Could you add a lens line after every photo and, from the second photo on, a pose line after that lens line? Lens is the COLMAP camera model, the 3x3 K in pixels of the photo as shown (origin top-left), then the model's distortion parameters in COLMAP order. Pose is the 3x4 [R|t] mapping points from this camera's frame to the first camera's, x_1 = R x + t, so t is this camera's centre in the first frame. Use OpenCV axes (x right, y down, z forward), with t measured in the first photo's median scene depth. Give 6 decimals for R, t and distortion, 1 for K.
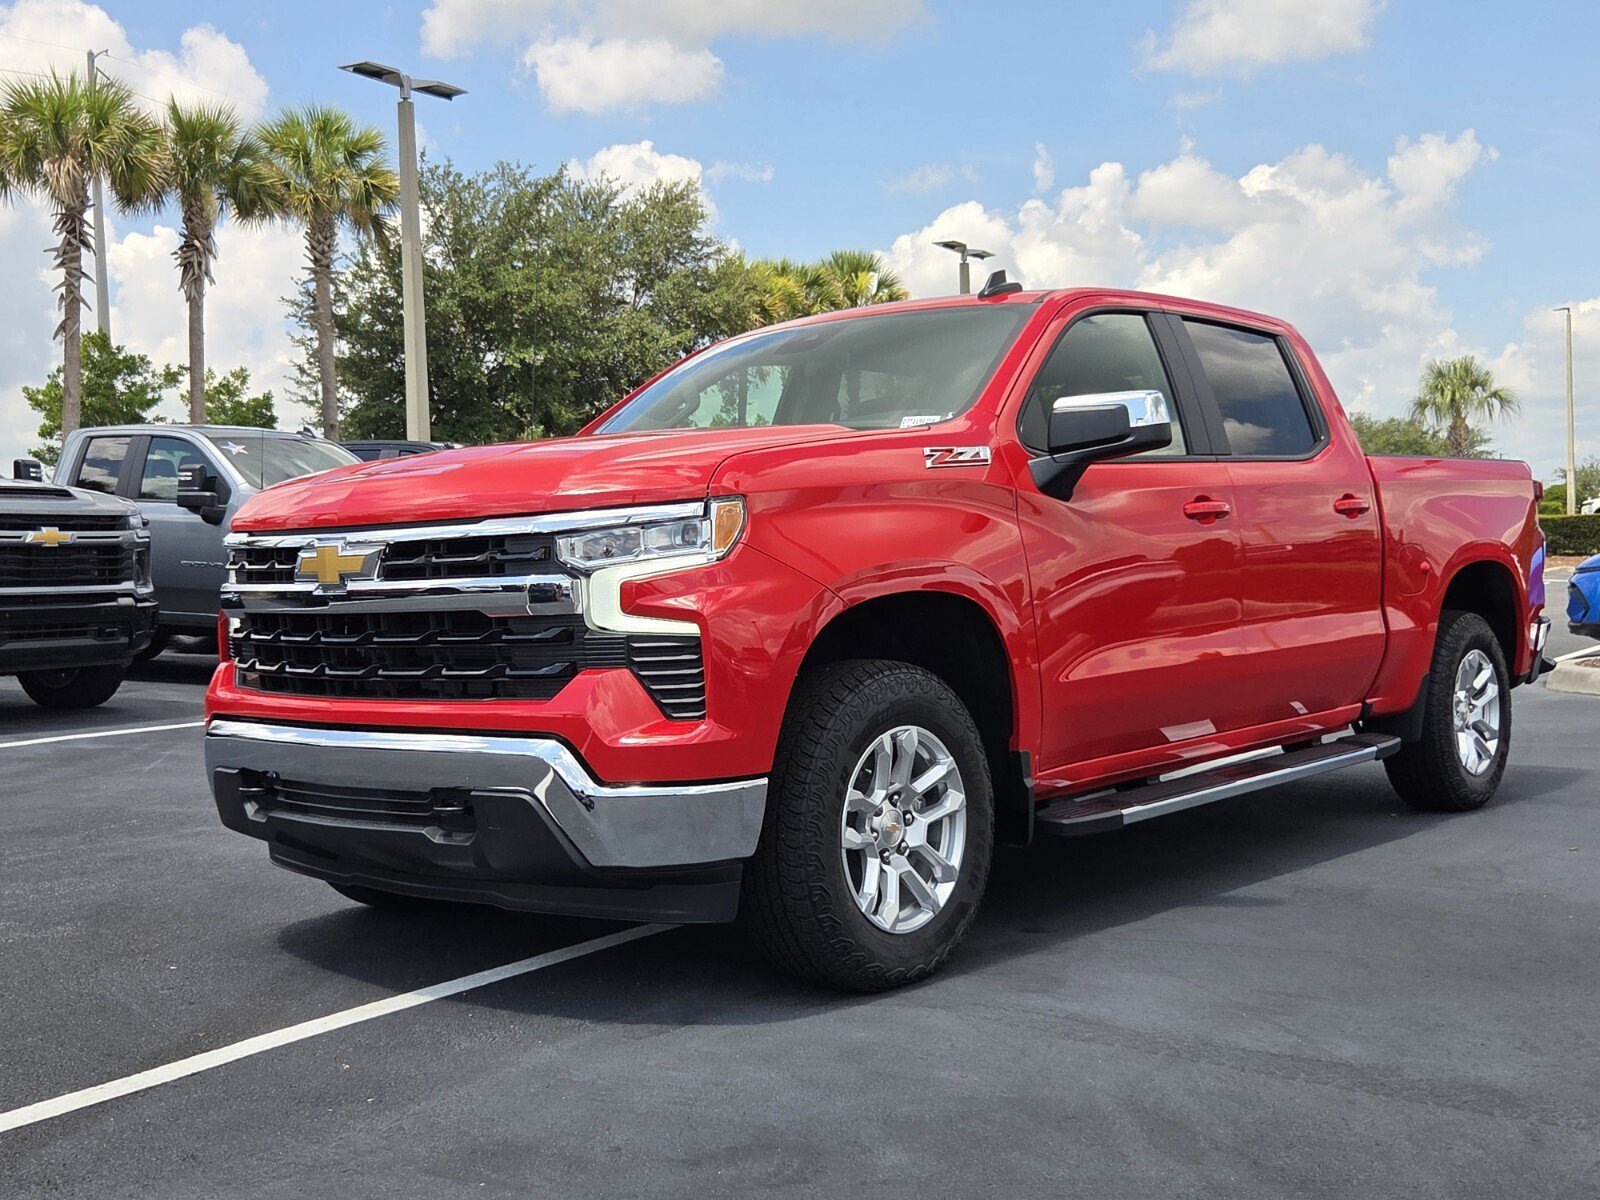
lens RADIAL K [[1768.5, 0, 800.0], [0, 1768.5, 600.0], [0, 0, 1]] dist [0.015166, 0.025533]
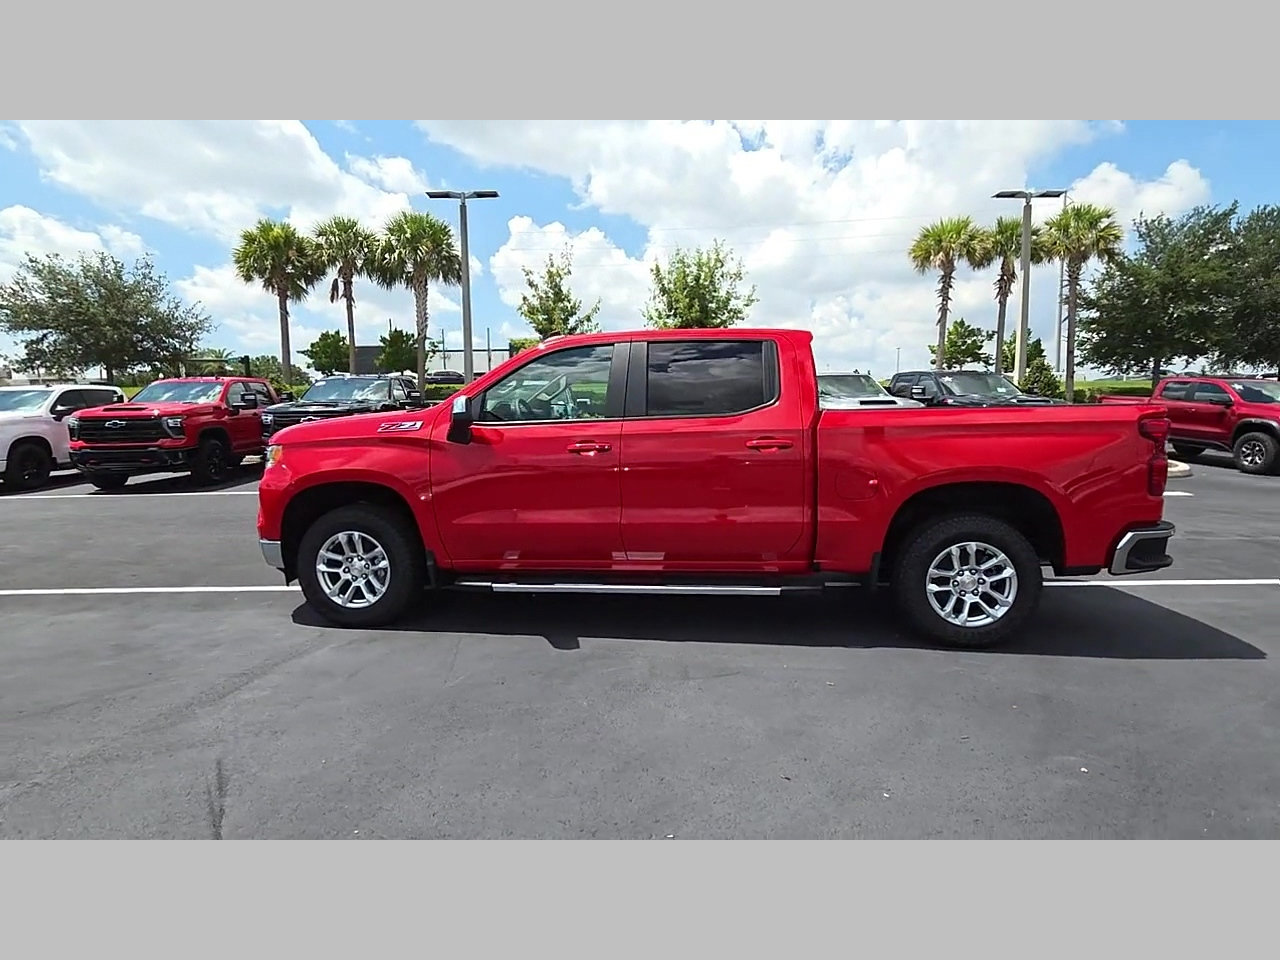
lens RADIAL K [[656.0, 0, 640.0], [0, 656.0, 480.0], [0, 0, 1]] dist [0.001497, -0.000064]
pose [[0.563919, 0.099054, -0.819868, 0.129937], [-0.022347, 0.994247, 0.104751, -0.013947], [0.825528, -0.040749, 0.562888, 0.095357]]
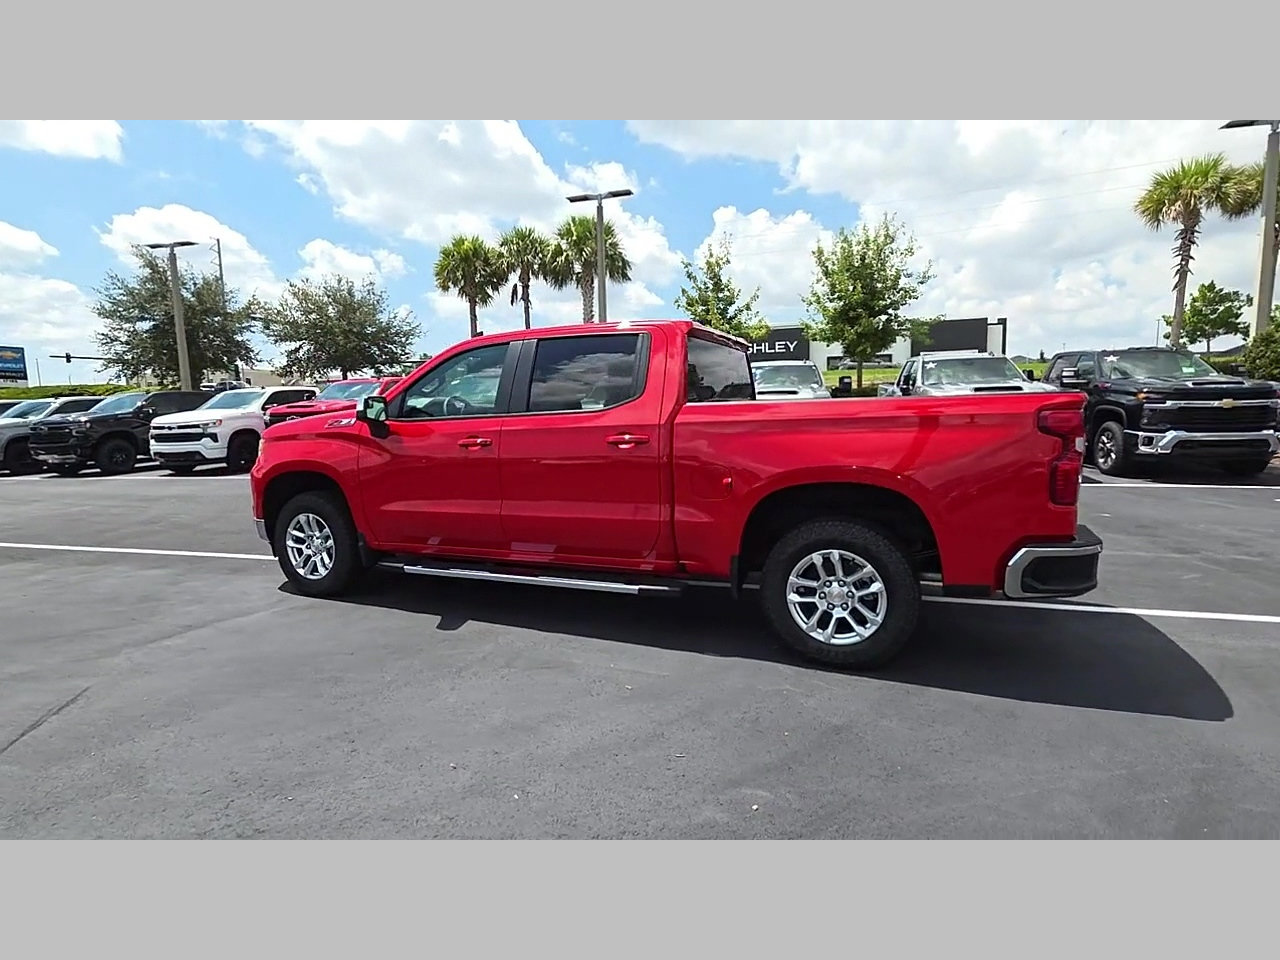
lens RADIAL K [[657.2, 0, 640.0], [0, 657.2, 480.0], [0, 0, 1]] dist [0.002573, 0.000696]
pose [[0.296234, 0.120601, -0.947471, 0.154401], [-0.007281, 0.992252, 0.124025, -0.015712], [0.955088, -0.029842, 0.294817, 0.143519]]
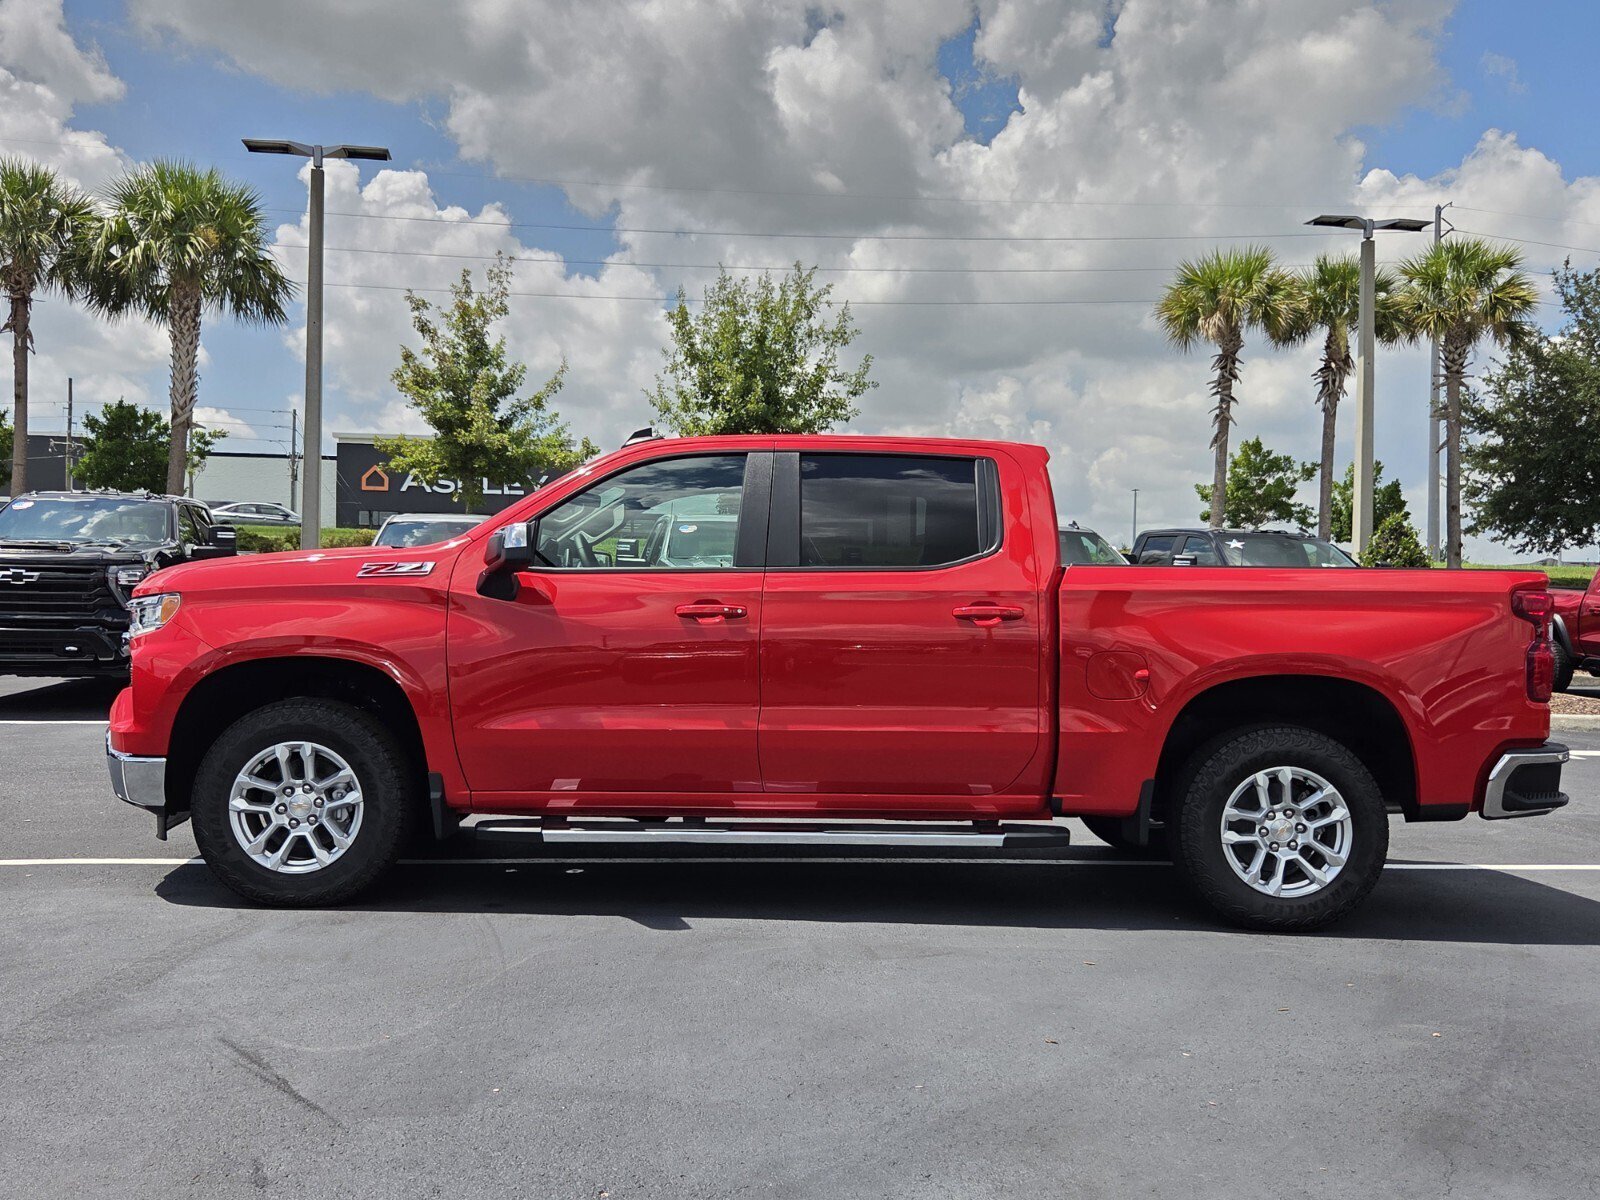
lens RADIAL K [[1385.5, 0, 788.1], [0, 1385.5, 595.7], [0, 0, 1]] dist [0.076960, -0.092795]
pose [[0.664750, 0.028932, -0.746505, 0.150365], [-0.053410, 0.998533, -0.008861, -0.008389], [0.745154, 0.045761, 0.665321, 0.058162]]
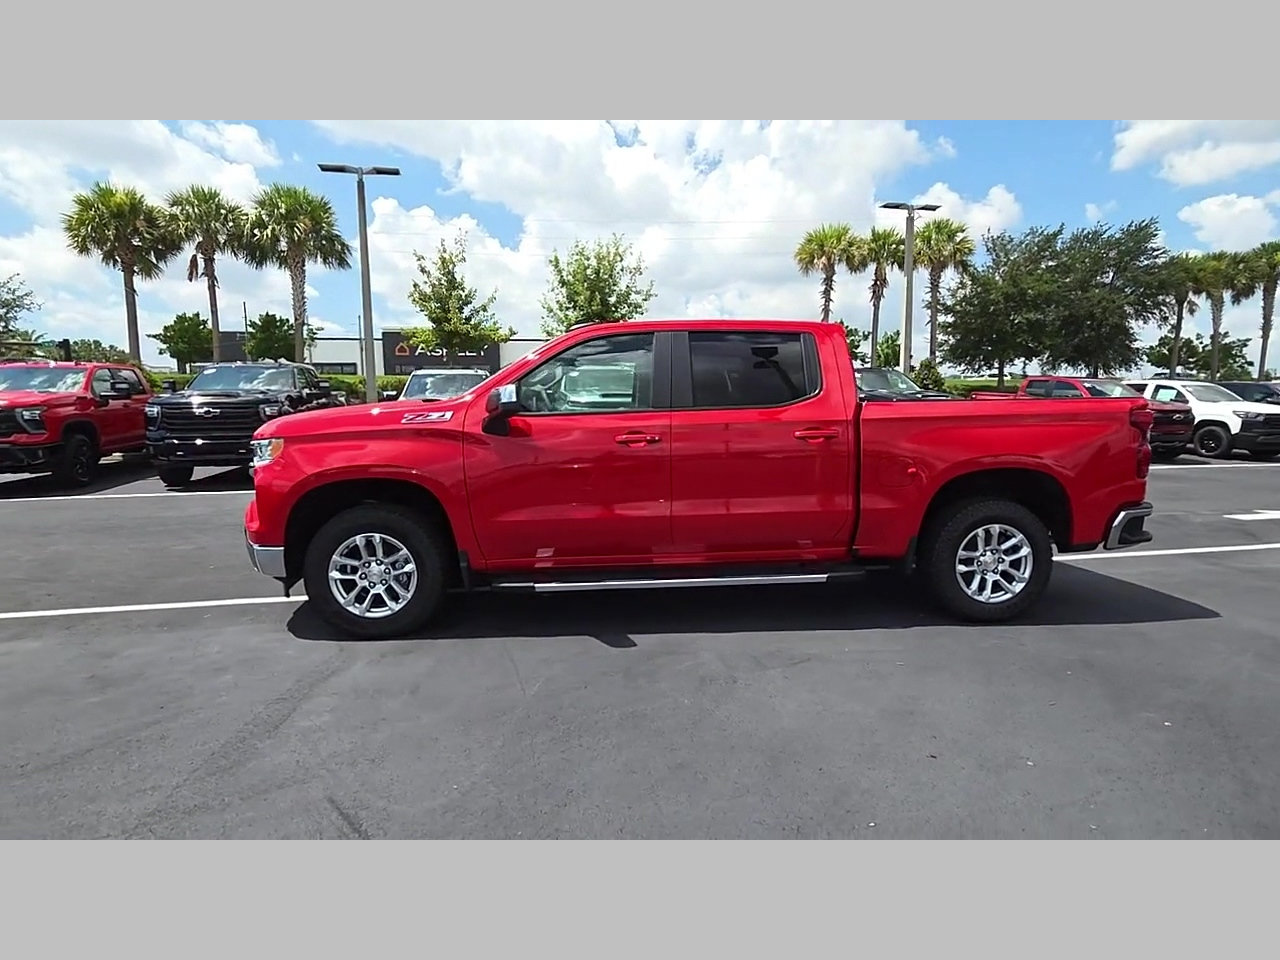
lens RADIAL K [[654.8, 0, 643.6], [0, 654.8, 481.4], [0, 0, 1]] dist [0.000876, -0.000582]
pose [[0.707766, 0.097176, -0.699731, 0.110357], [-0.026159, 0.993420, 0.111502, -0.012698], [0.705962, -0.060613, 0.705651, 0.075619]]
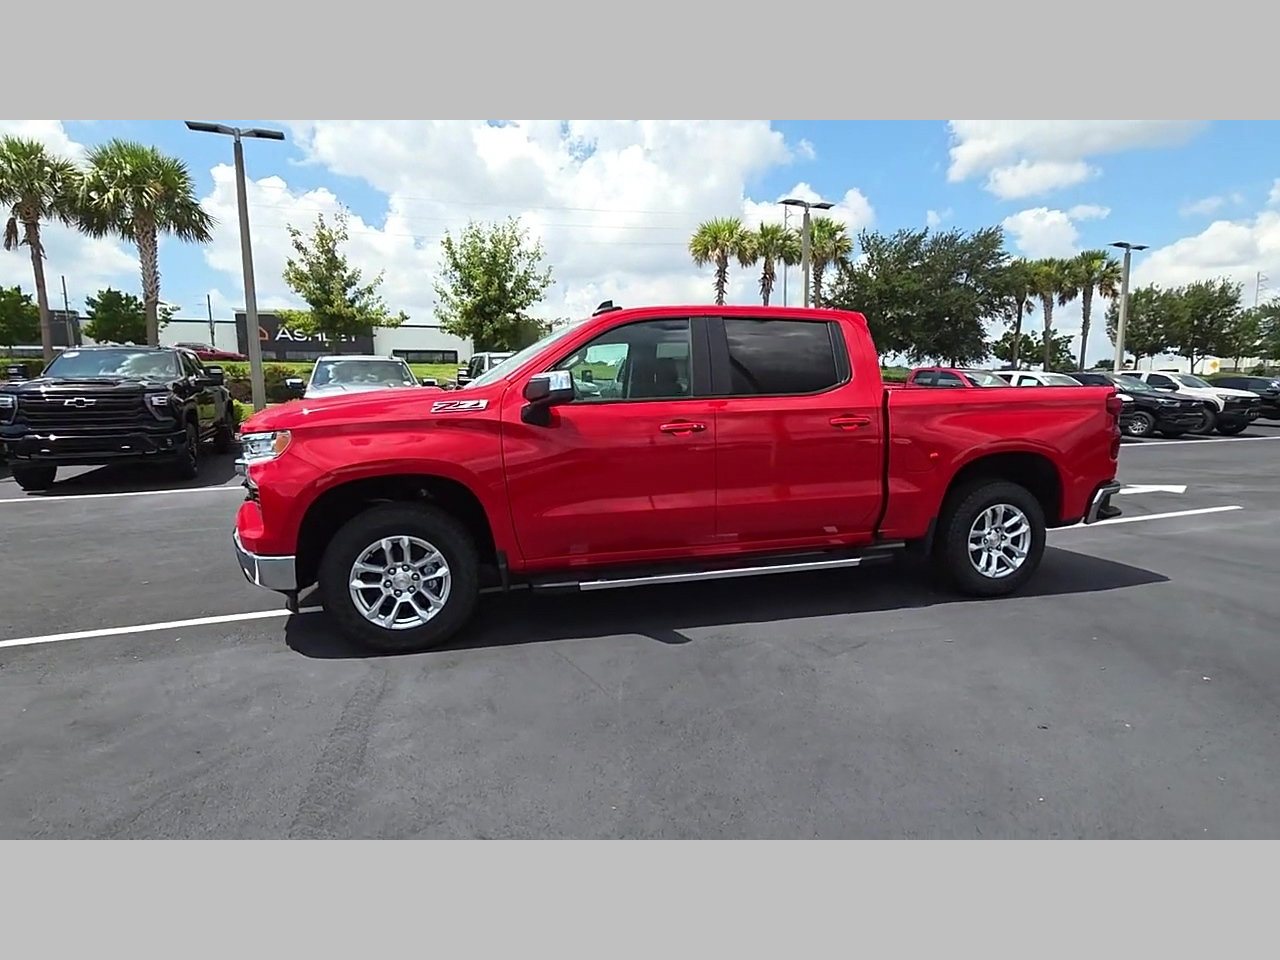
lens RADIAL K [[653.5, 0, 645.5], [0, 653.5, 484.2], [0, 0, 1]] dist [-0.001179, -0.000565]
pose [[0.823743, 0.091957, -0.559457, 0.088066], [-0.024090, 0.991545, 0.127509, -0.011797], [0.566452, -0.091557, 0.818993, 0.062277]]
